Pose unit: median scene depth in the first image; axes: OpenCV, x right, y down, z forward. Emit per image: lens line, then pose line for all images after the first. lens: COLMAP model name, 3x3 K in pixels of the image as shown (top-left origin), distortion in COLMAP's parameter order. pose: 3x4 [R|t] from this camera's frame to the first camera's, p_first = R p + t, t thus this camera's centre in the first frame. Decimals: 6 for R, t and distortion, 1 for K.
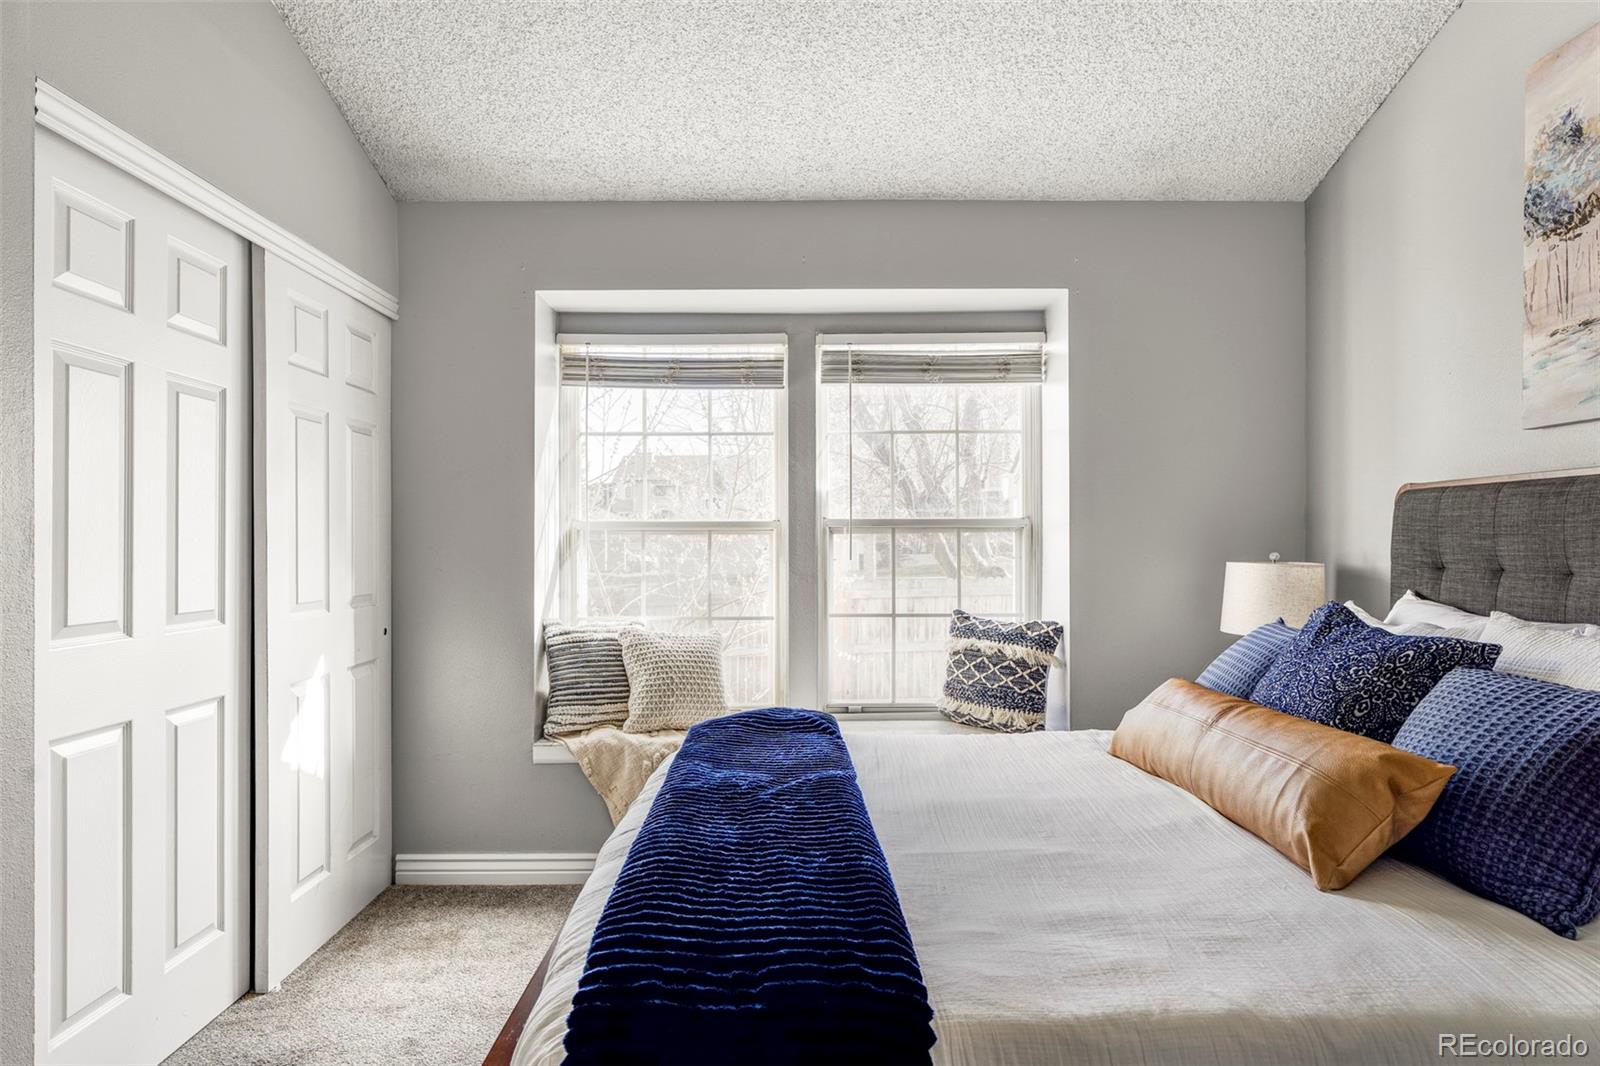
lens RADIAL K [[916.3, 0, 836.7], [0, 916.3, 556.6], [0, 0, 1]] dist [0.002722, 0.001204]
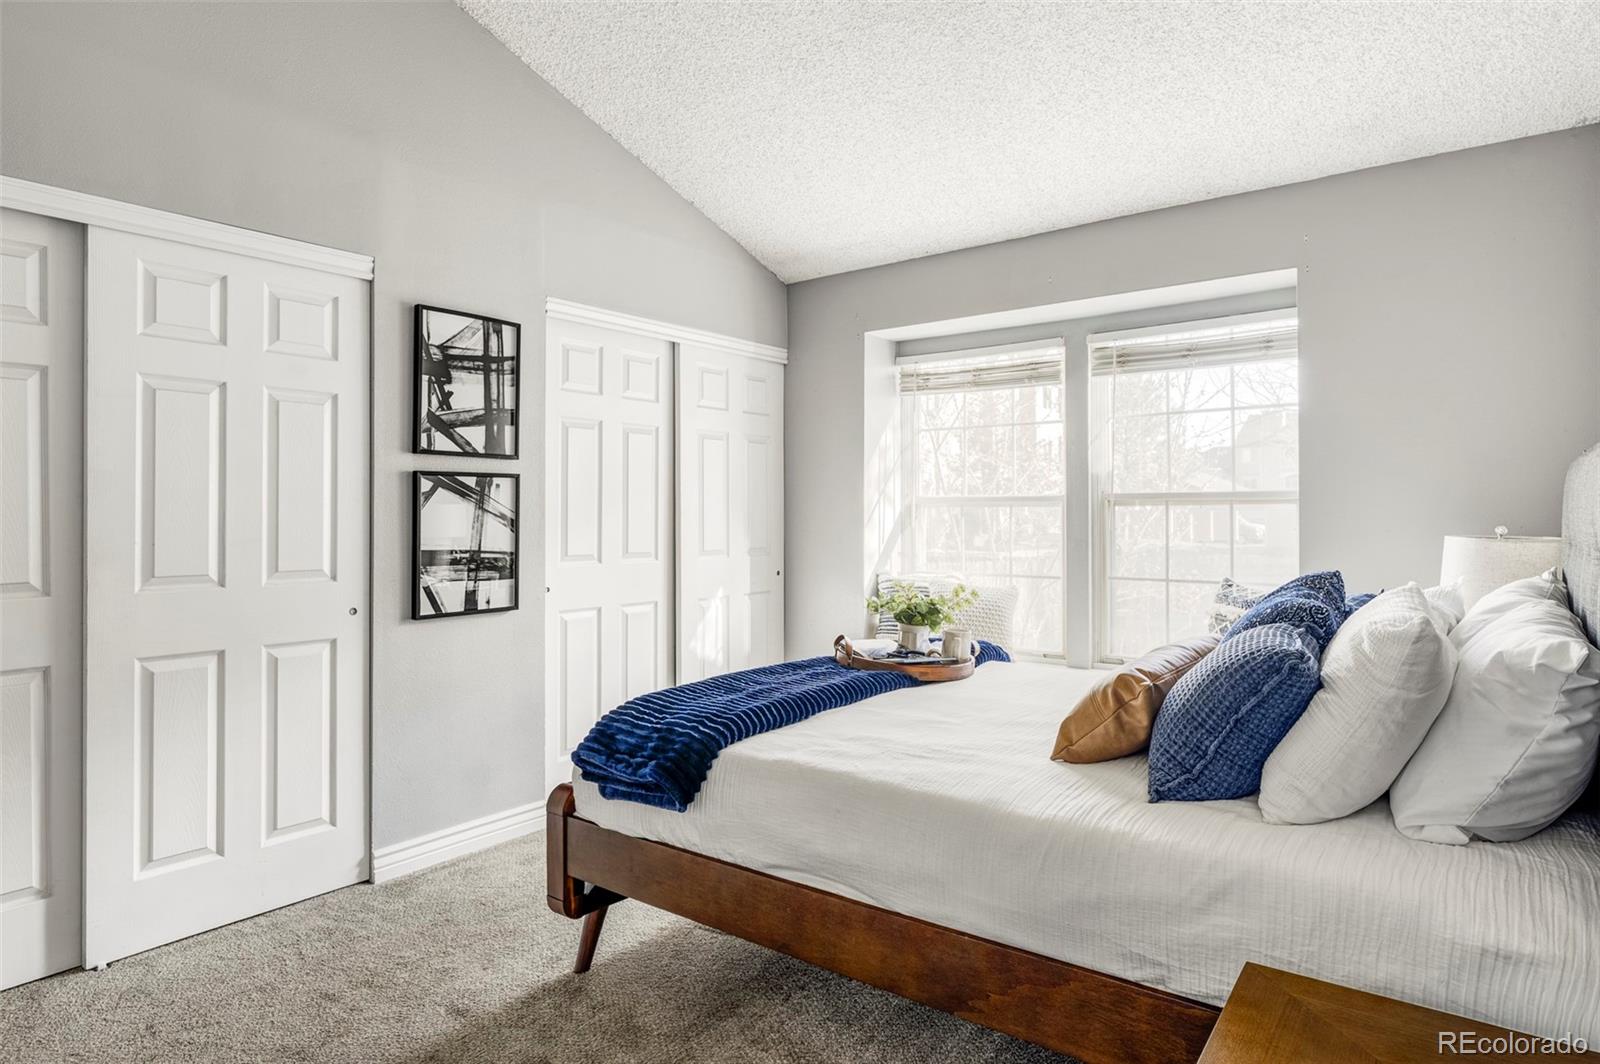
lens RADIAL K [[918.2, 0, 800.0], [0, 918.2, 532.0], [0, 0, 1]] dist [-0.000636, 0.000534]
pose [[0.786324, 0.013909, -0.617657, 0.429010], [-0.009437, 0.999900, 0.010502, -0.001378], [0.617742, -0.002429, 0.786377, -0.146309]]
